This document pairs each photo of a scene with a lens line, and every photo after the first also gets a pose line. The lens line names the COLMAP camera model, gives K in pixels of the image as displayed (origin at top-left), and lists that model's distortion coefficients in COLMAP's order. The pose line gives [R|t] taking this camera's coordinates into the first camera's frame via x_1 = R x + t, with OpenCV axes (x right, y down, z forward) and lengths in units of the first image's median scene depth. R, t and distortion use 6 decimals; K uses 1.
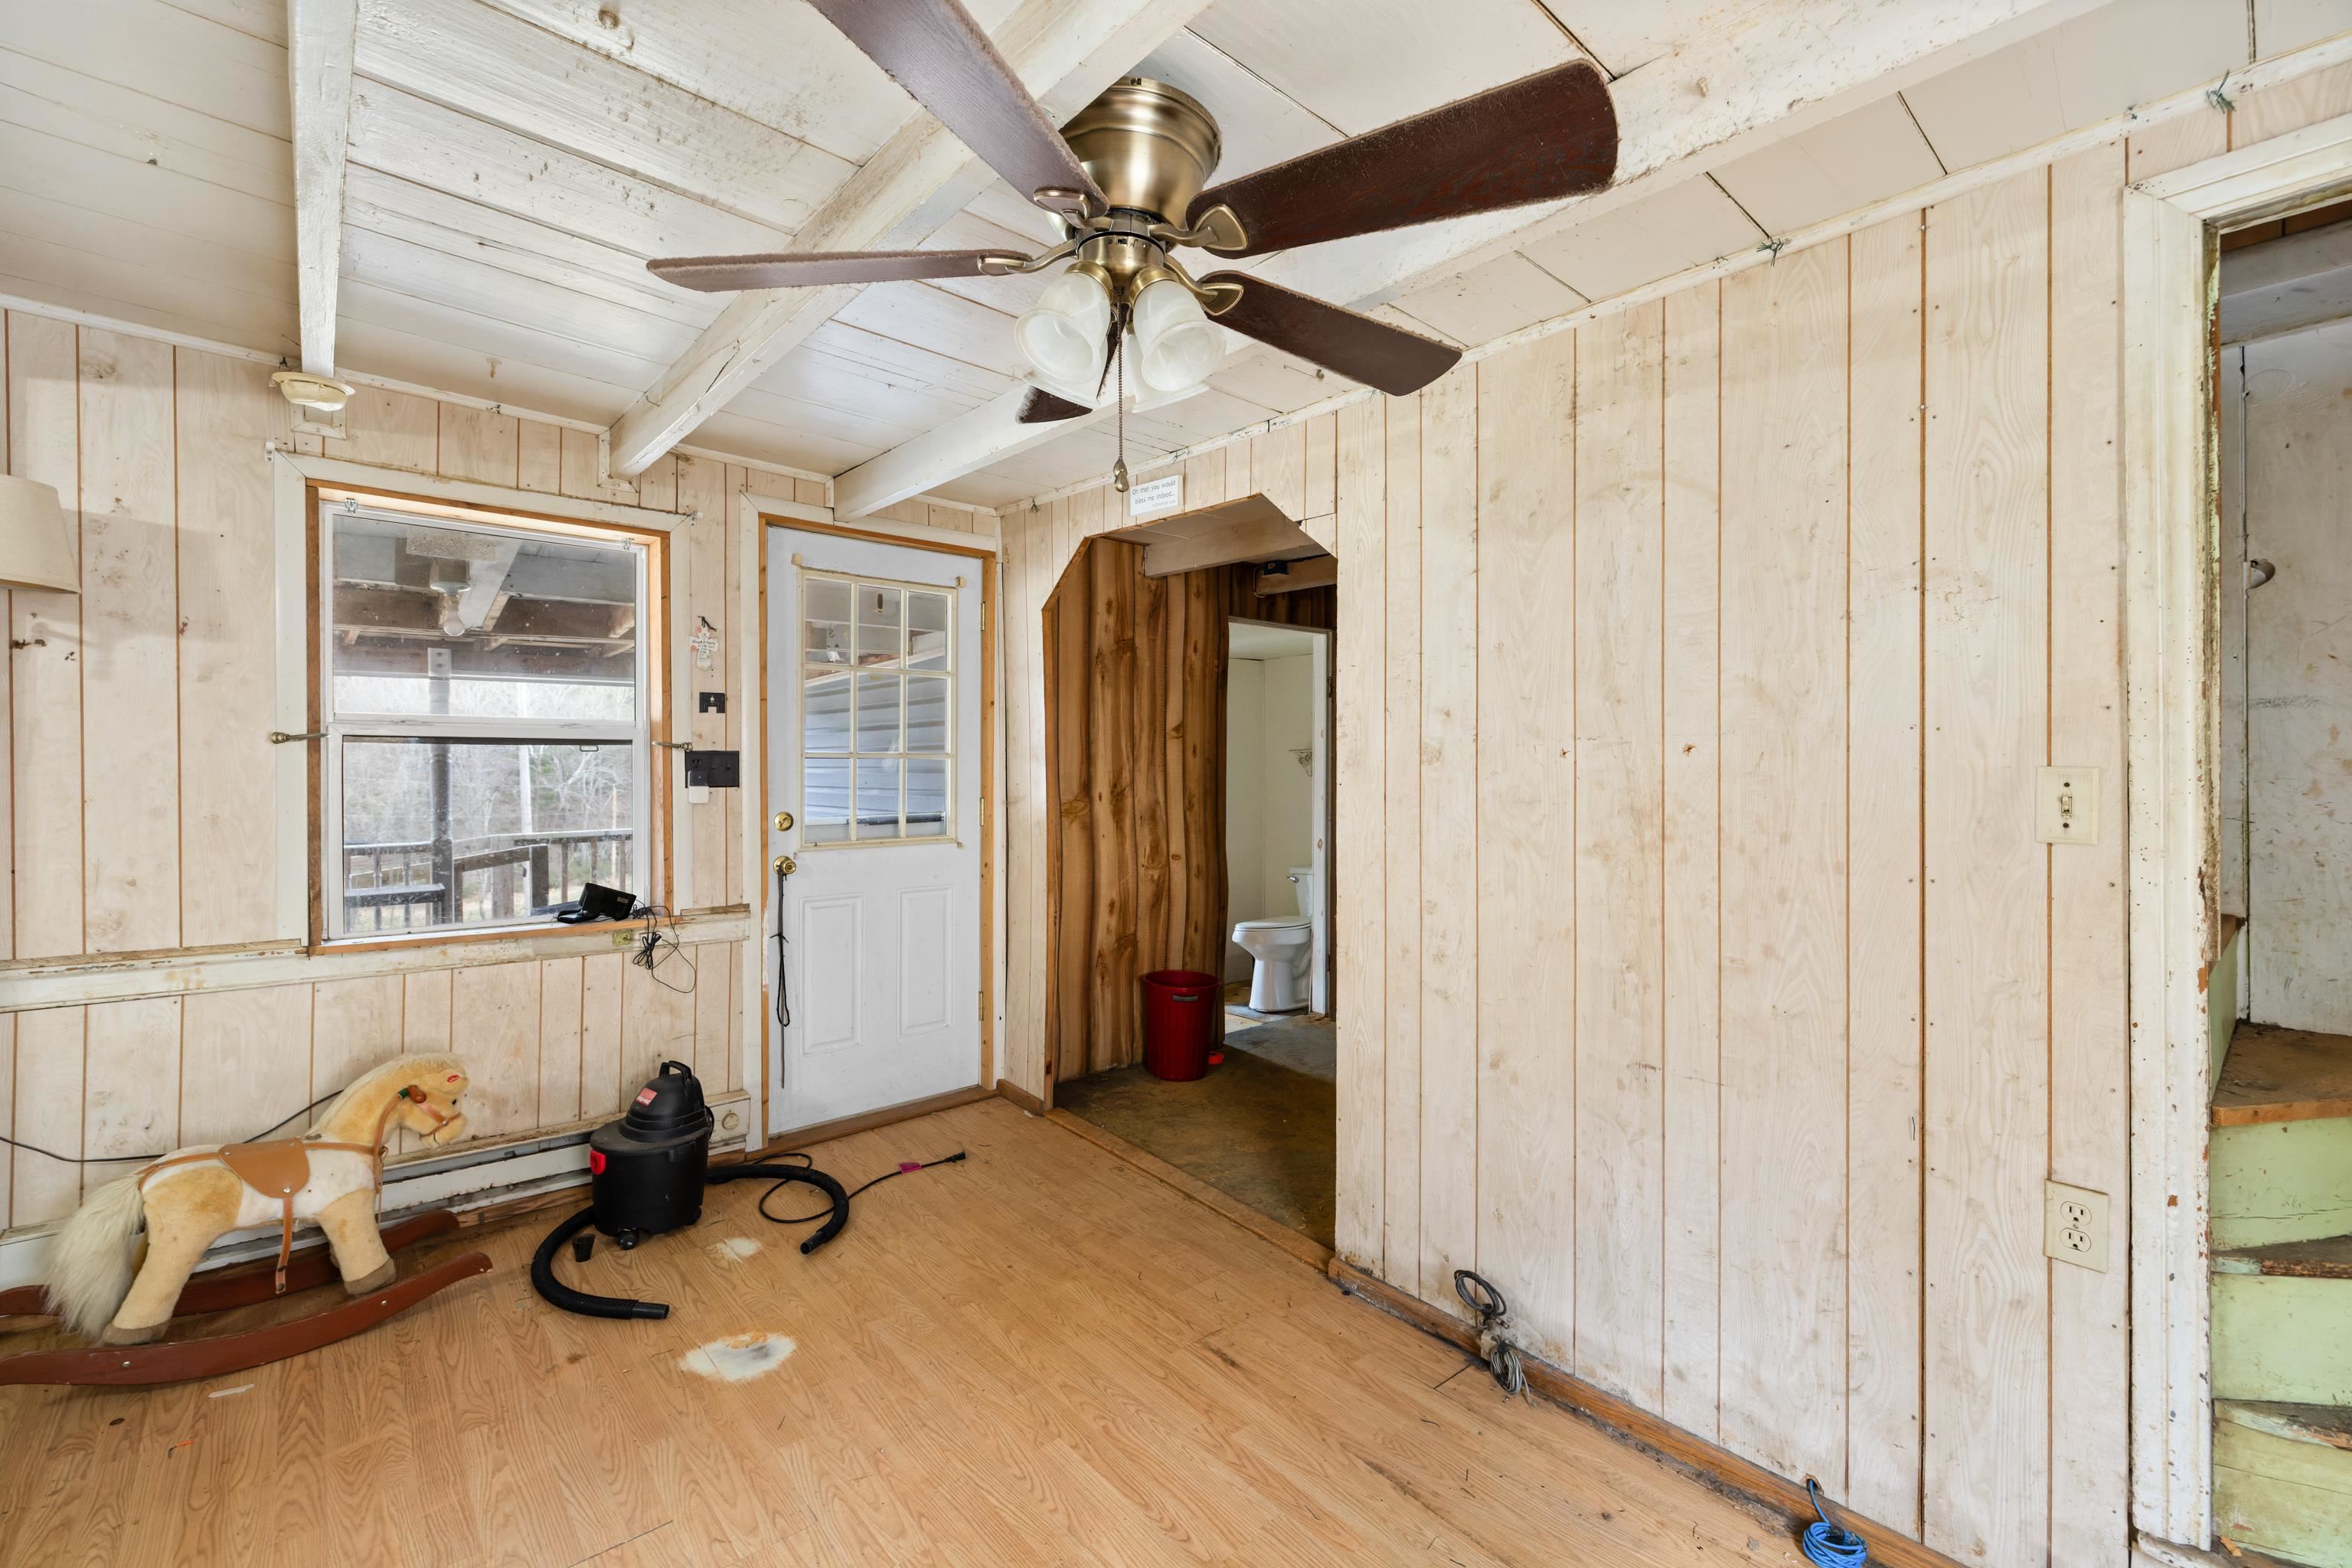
lens RADIAL K [[988.7, 0, 1181.8], [0, 988.7, 763.4], [0, 0, 1]] dist [-0.001436, -0.000368]
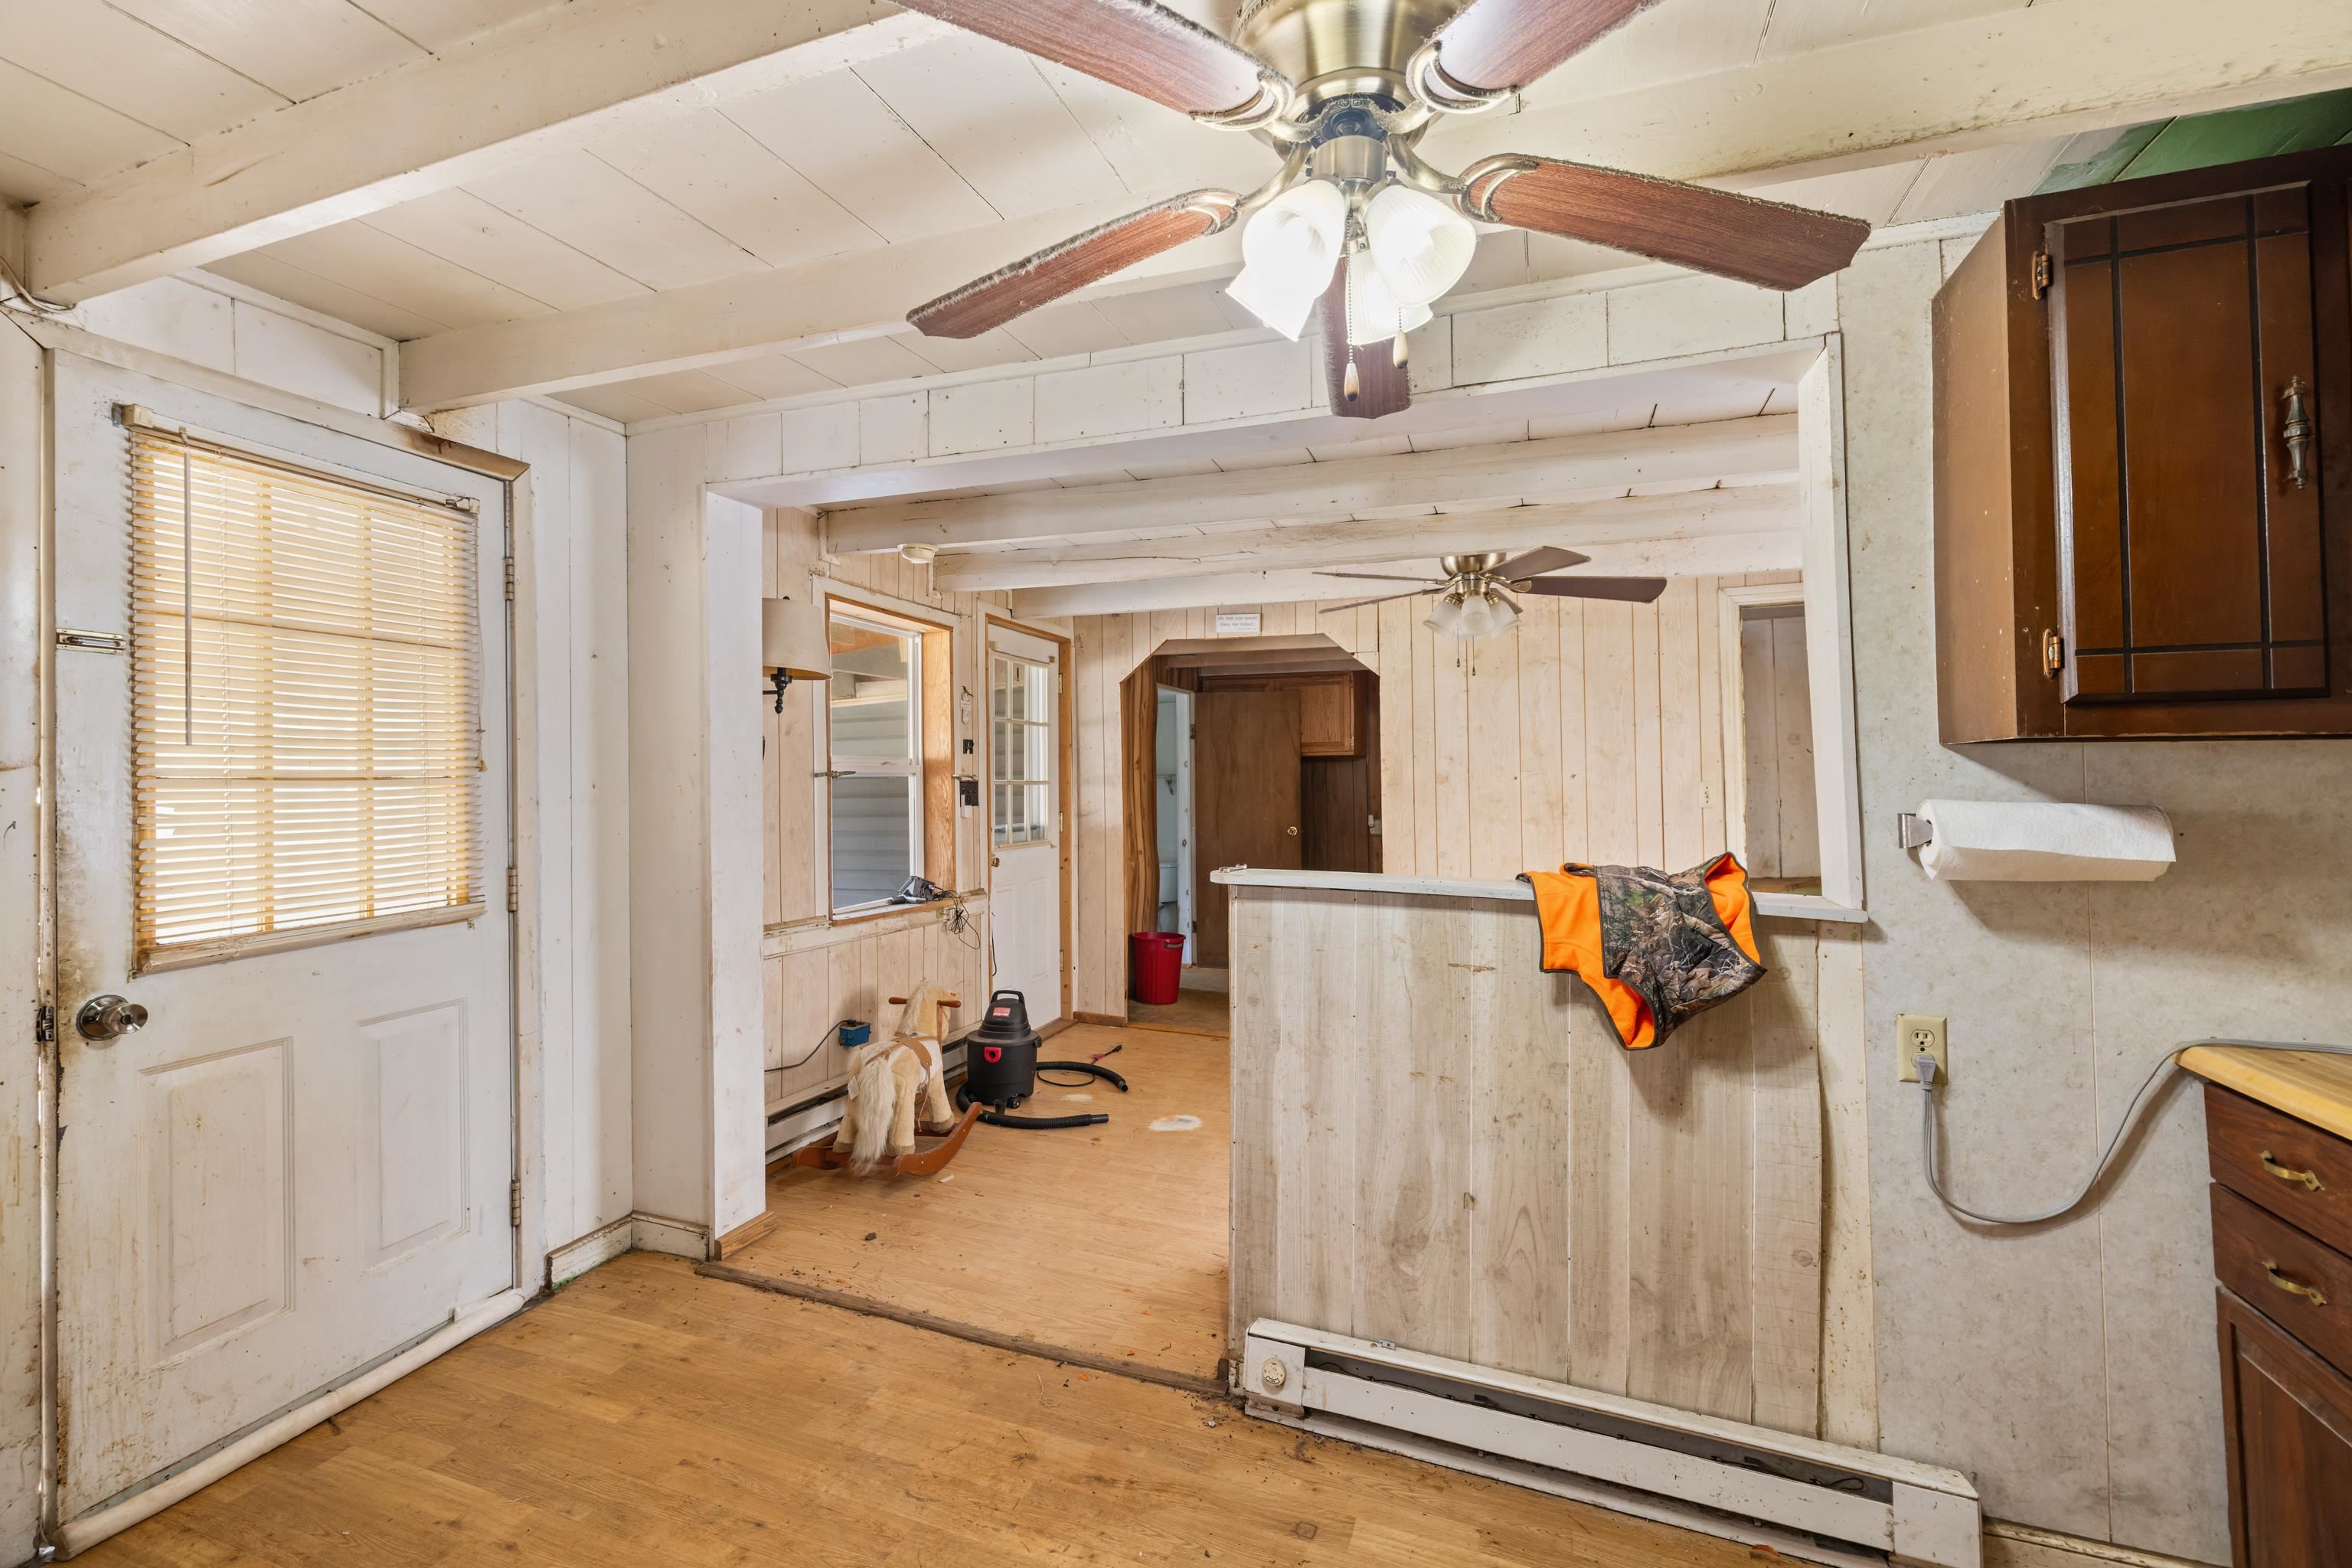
lens RADIAL K [[988.7, 0, 1181.8], [0, 988.7, 763.4], [0, 0, 1]] dist [-0.001436, -0.000368]
pose [[0.880161, -0.001145, 0.474674, -1.193170], [0.012068, 0.999728, -0.019966, -0.006833], [-0.474522, 0.023302, 0.879935, -0.537355]]
